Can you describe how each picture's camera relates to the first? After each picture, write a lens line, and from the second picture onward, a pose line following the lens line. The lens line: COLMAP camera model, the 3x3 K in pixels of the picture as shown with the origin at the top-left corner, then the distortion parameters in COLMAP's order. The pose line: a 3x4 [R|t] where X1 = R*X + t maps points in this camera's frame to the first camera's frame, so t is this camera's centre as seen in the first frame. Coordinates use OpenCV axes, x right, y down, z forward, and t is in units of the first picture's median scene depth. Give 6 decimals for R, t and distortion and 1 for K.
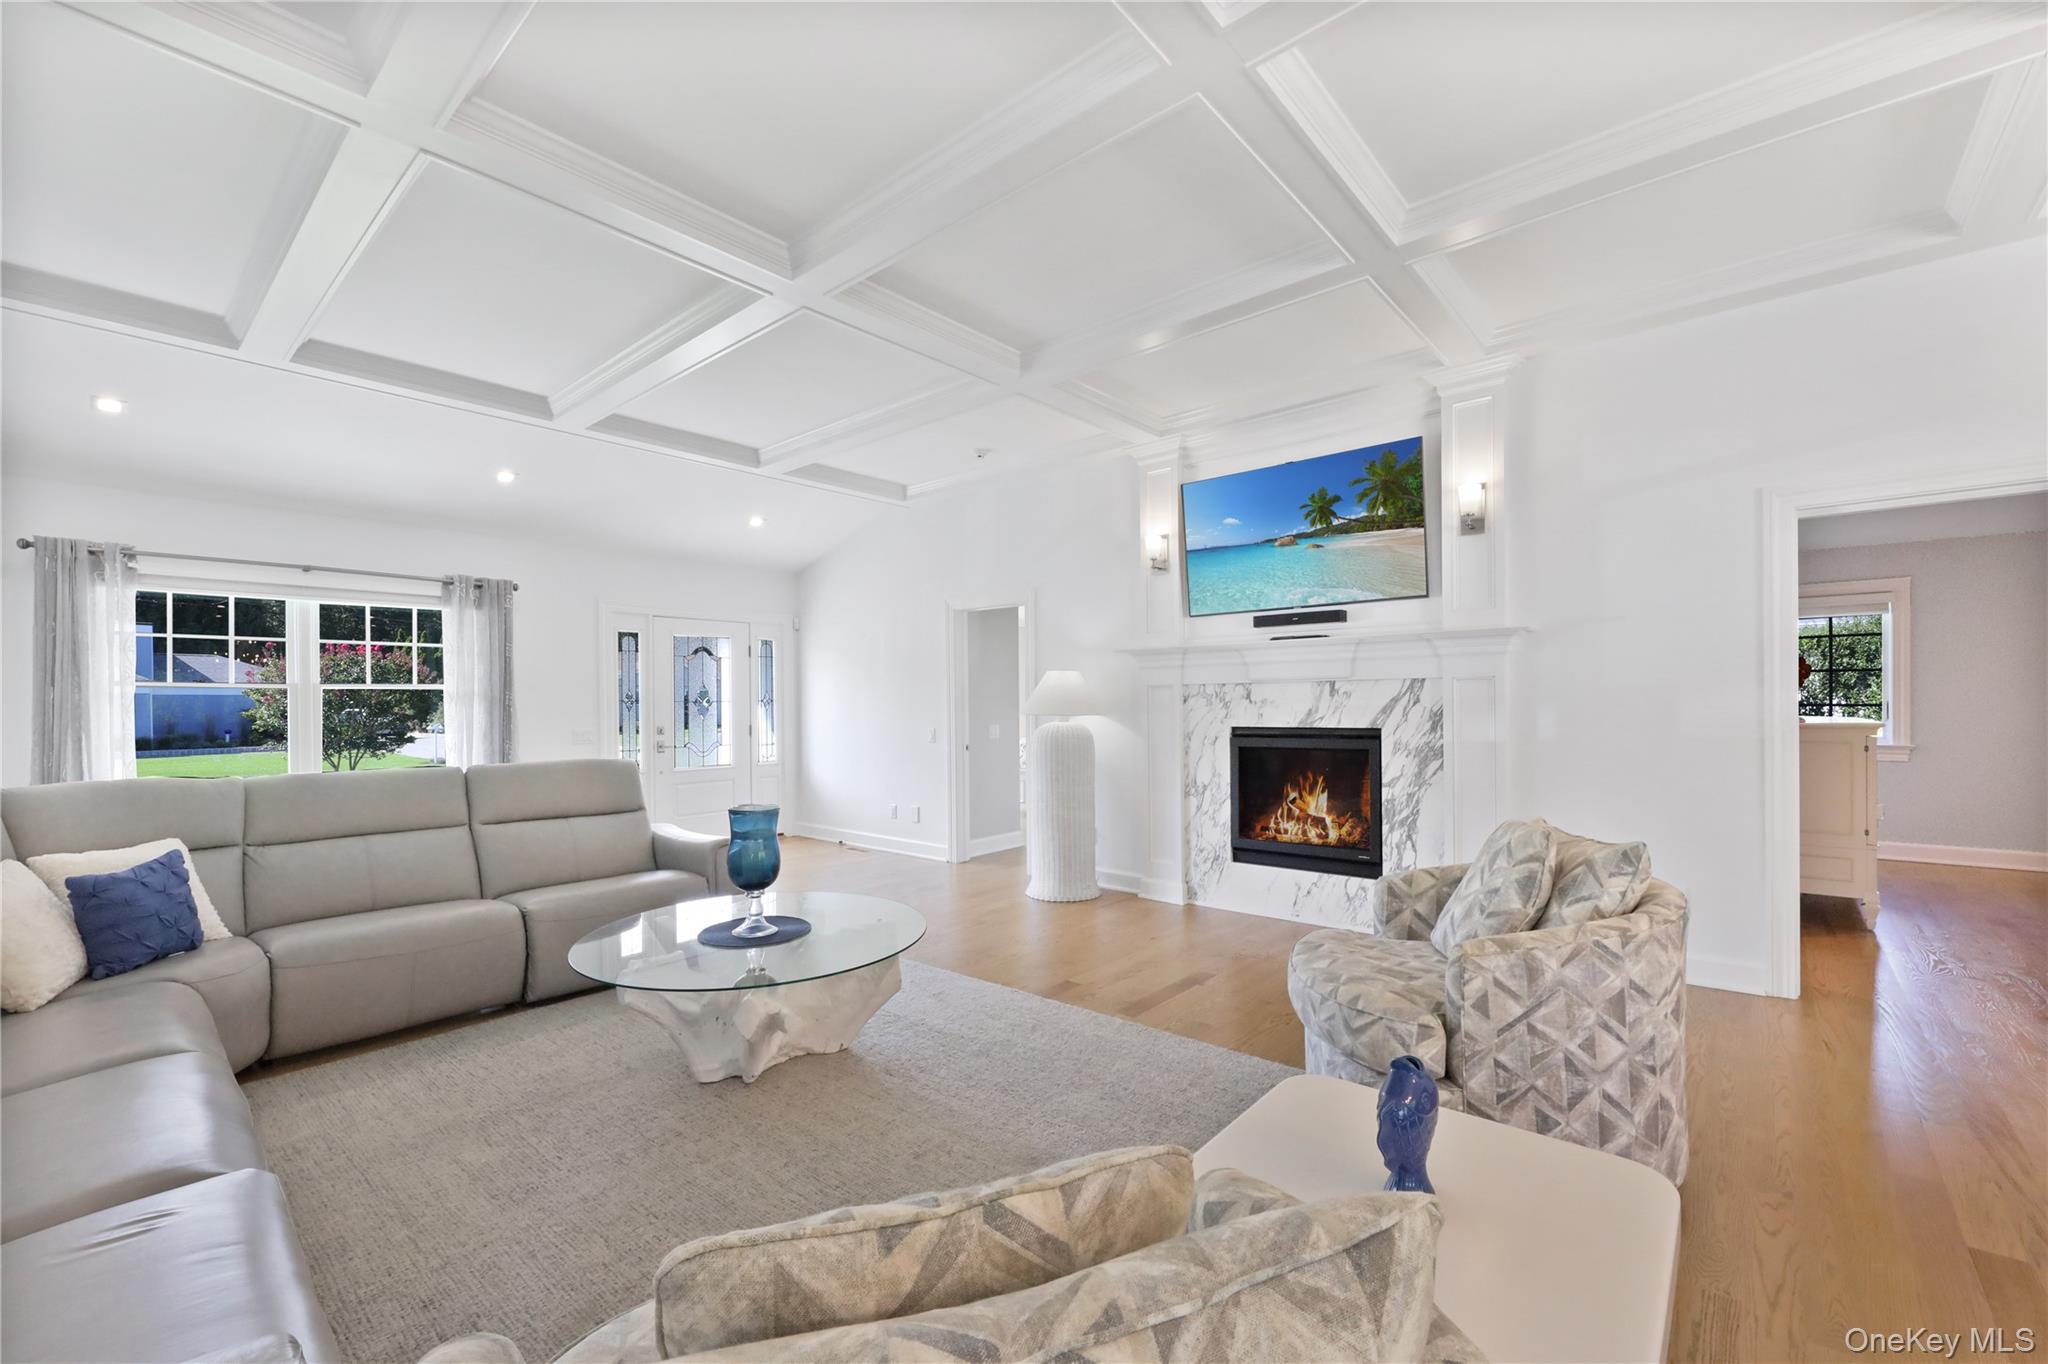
lens RADIAL K [[838.9, 0, 1067.8], [0, 838.9, 702.1], [0, 0, 1]] dist [-0.001836, -0.000511]
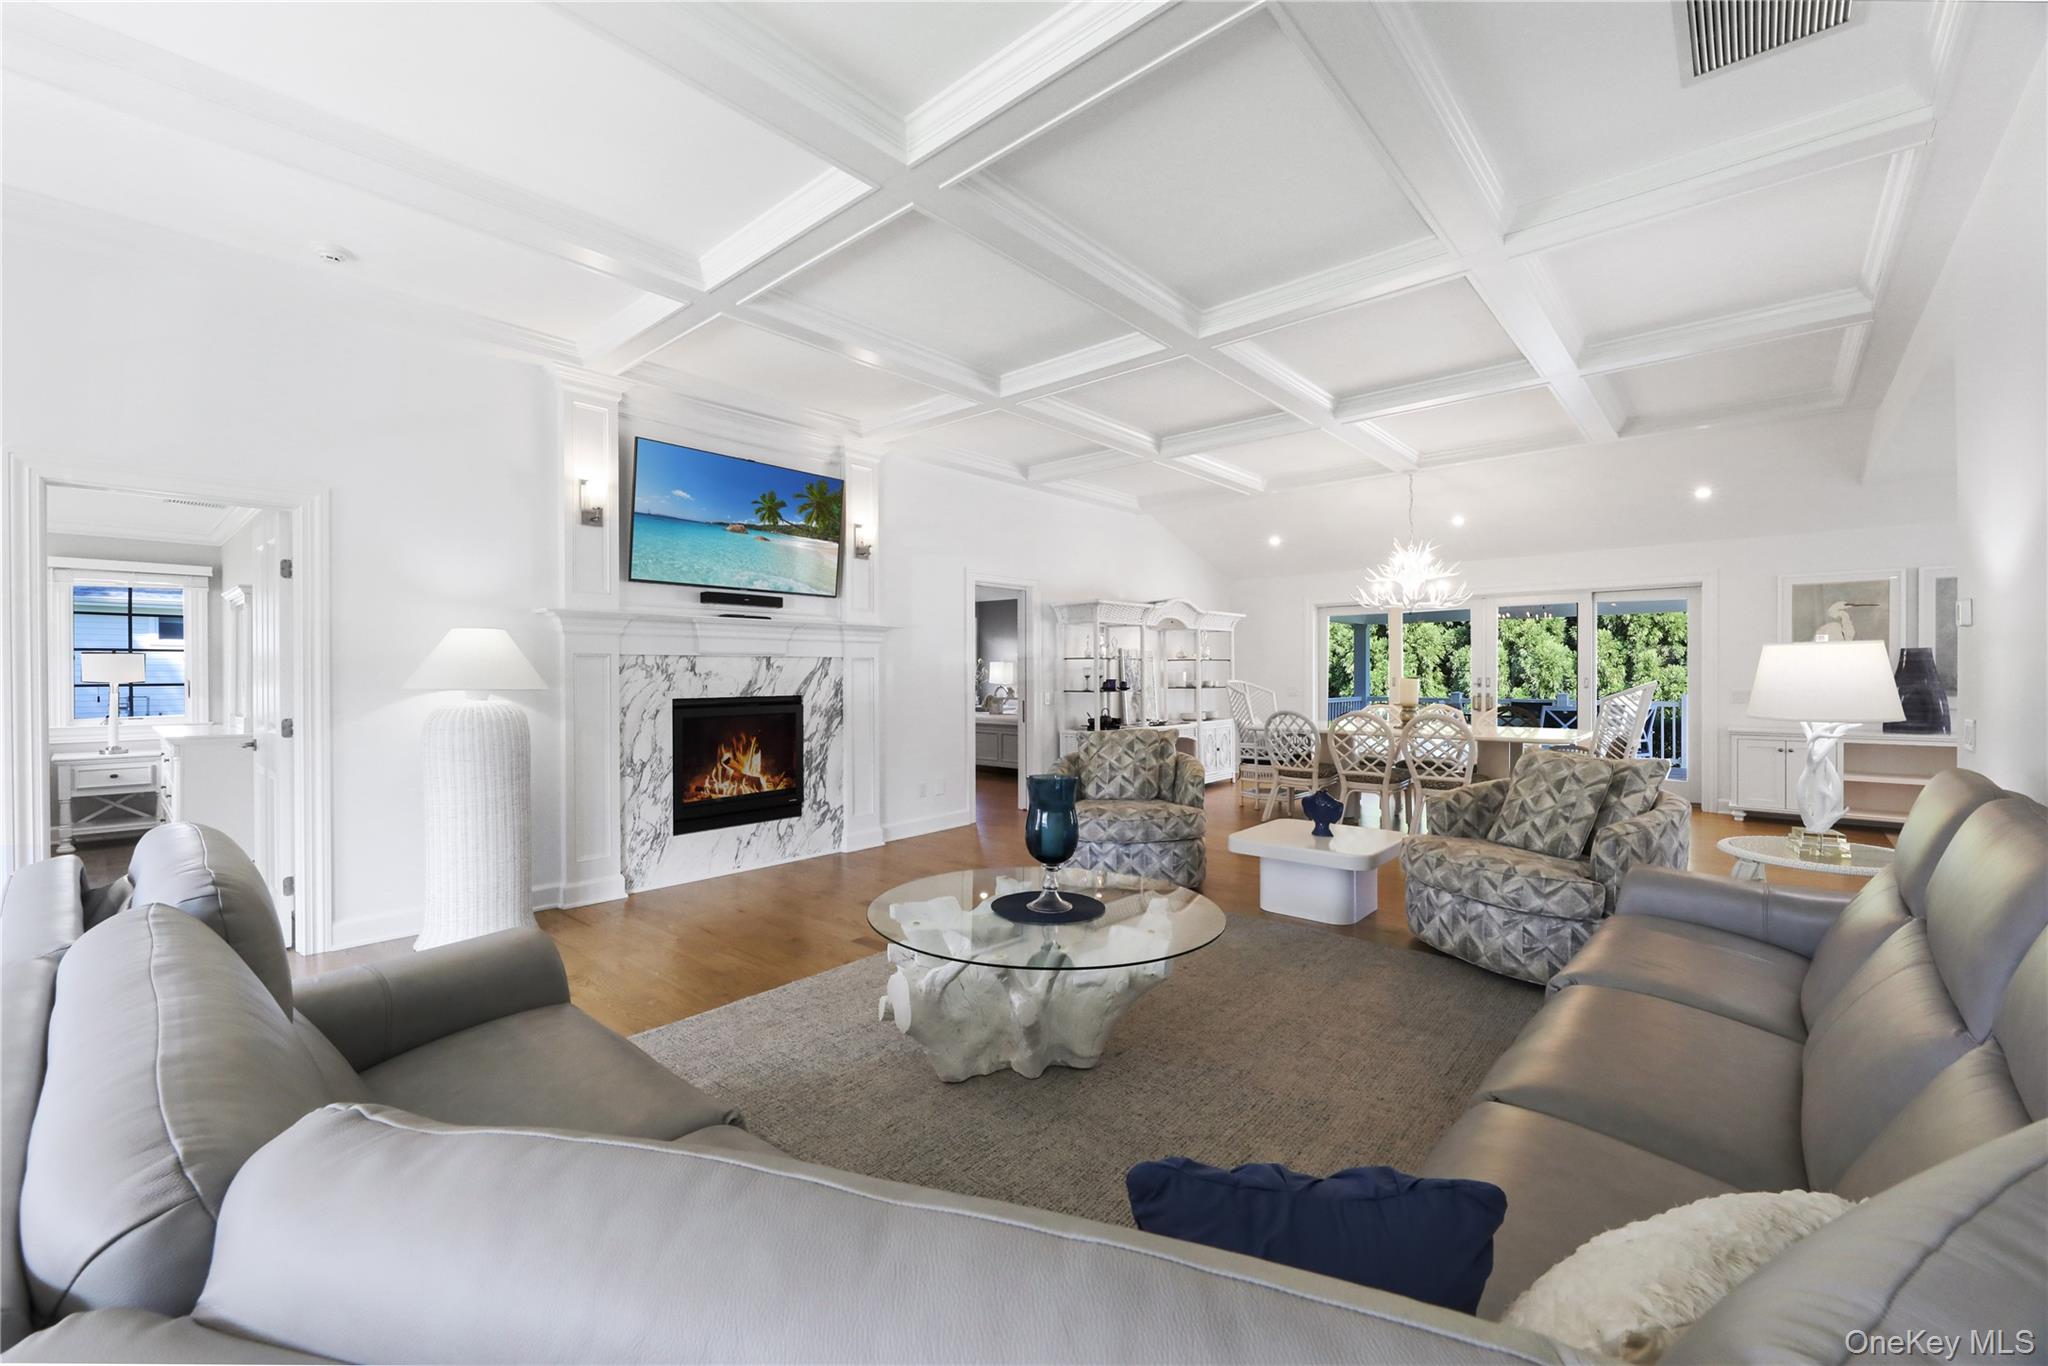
lens RADIAL K [[829.2, 0, 1021.0], [0, 829.2, 677.1], [0, 0, 1]] dist [0.000856, -0.000713]
pose [[0.043615, 0.003526, 0.999042, -0.781482], [0.003274, 0.999988, -0.003672, 0.008427], [-0.999043, 0.003431, 0.043603, 0.560637]]
